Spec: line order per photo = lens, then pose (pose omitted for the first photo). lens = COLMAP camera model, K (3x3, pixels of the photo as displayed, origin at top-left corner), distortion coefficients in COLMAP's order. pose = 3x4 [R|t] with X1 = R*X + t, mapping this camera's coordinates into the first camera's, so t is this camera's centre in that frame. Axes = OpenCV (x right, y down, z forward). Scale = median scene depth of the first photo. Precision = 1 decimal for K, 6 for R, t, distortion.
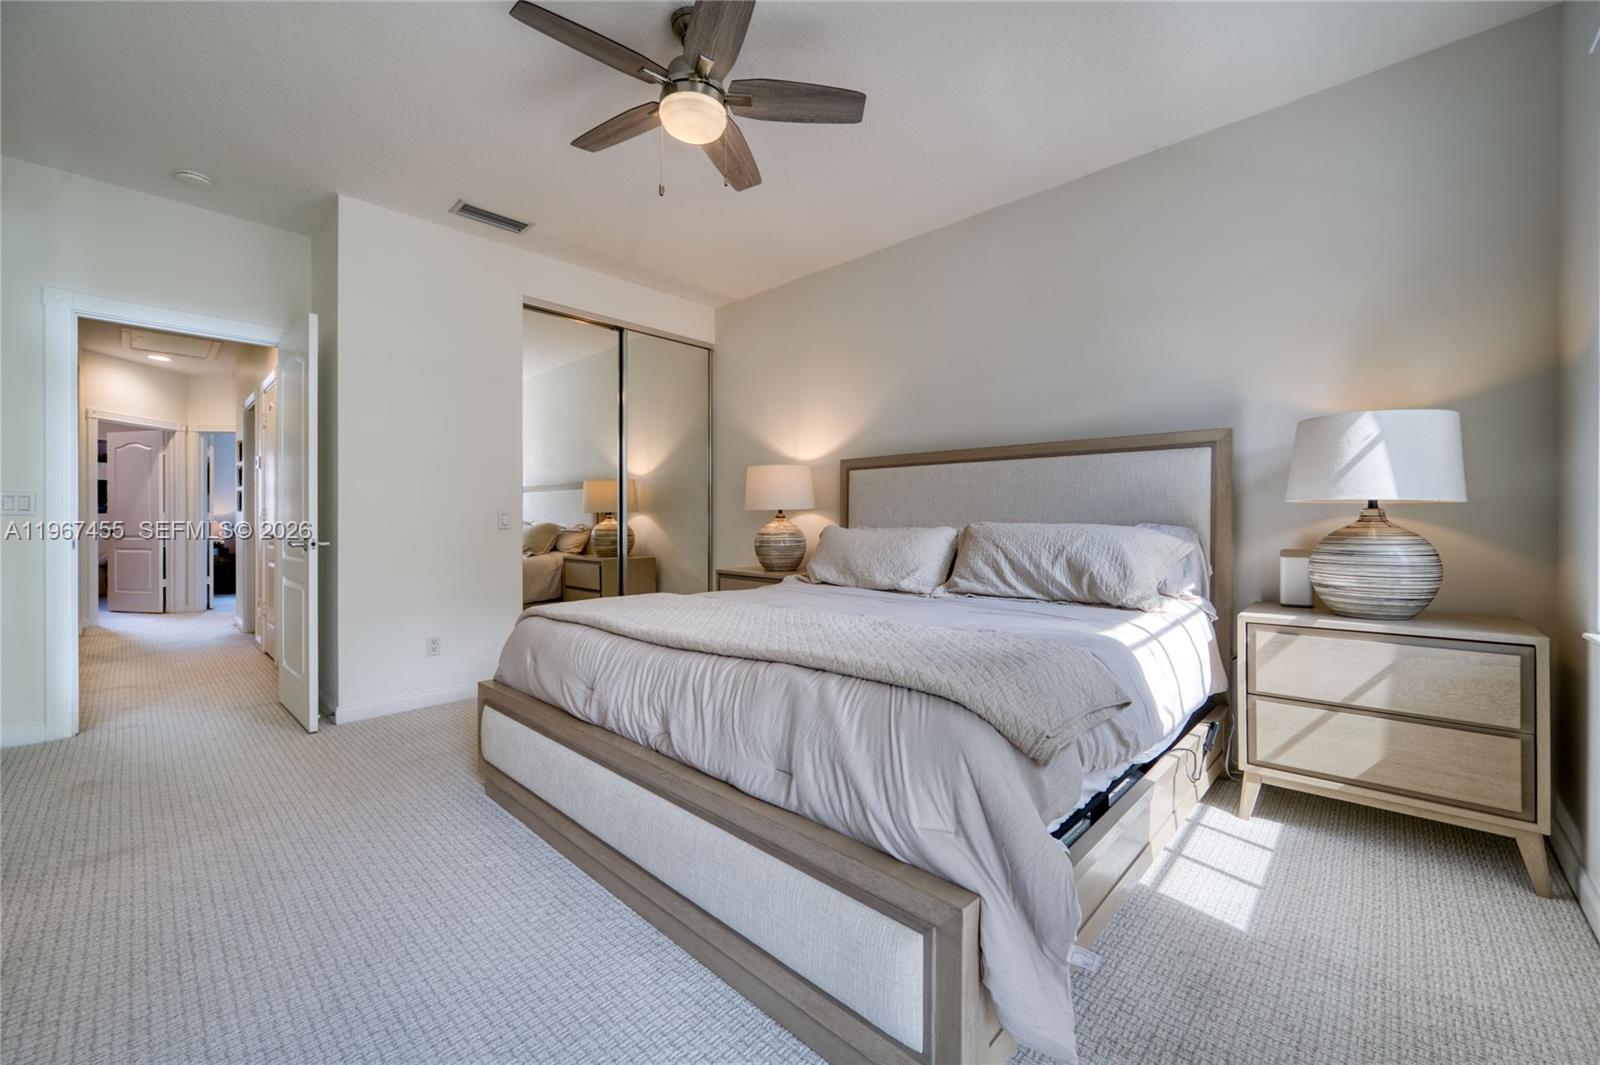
lens RADIAL K [[637.9, 0, 794.6], [0, 637.9, 523.5], [0, 0, 1]] dist [0.001676, 0.002029]
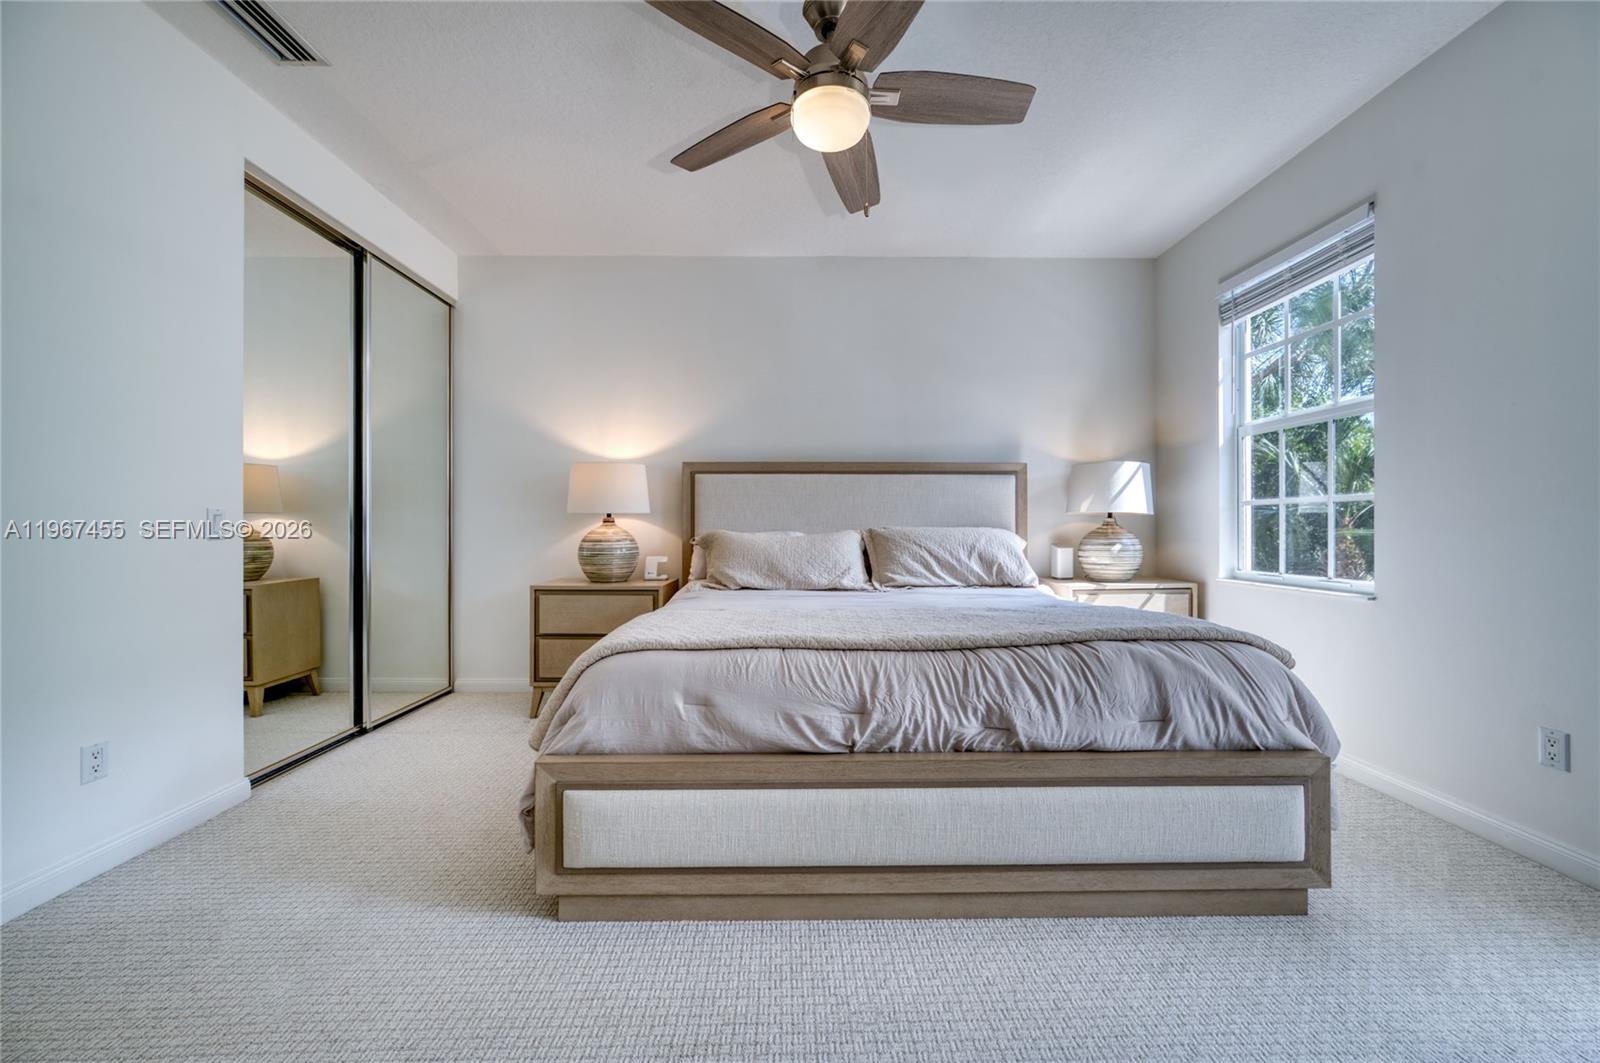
lens RADIAL K [[637.9, 0, 805.0], [0, 637.9, 518.9], [0, 0, 1]] dist [0.001676, 0.002029]
pose [[0.713772, 0.002893, 0.700372, -0.736836], [0.003862, 0.999960, -0.008067, -0.008006], [-0.700367, 0.008463, 0.713732, 0.289093]]
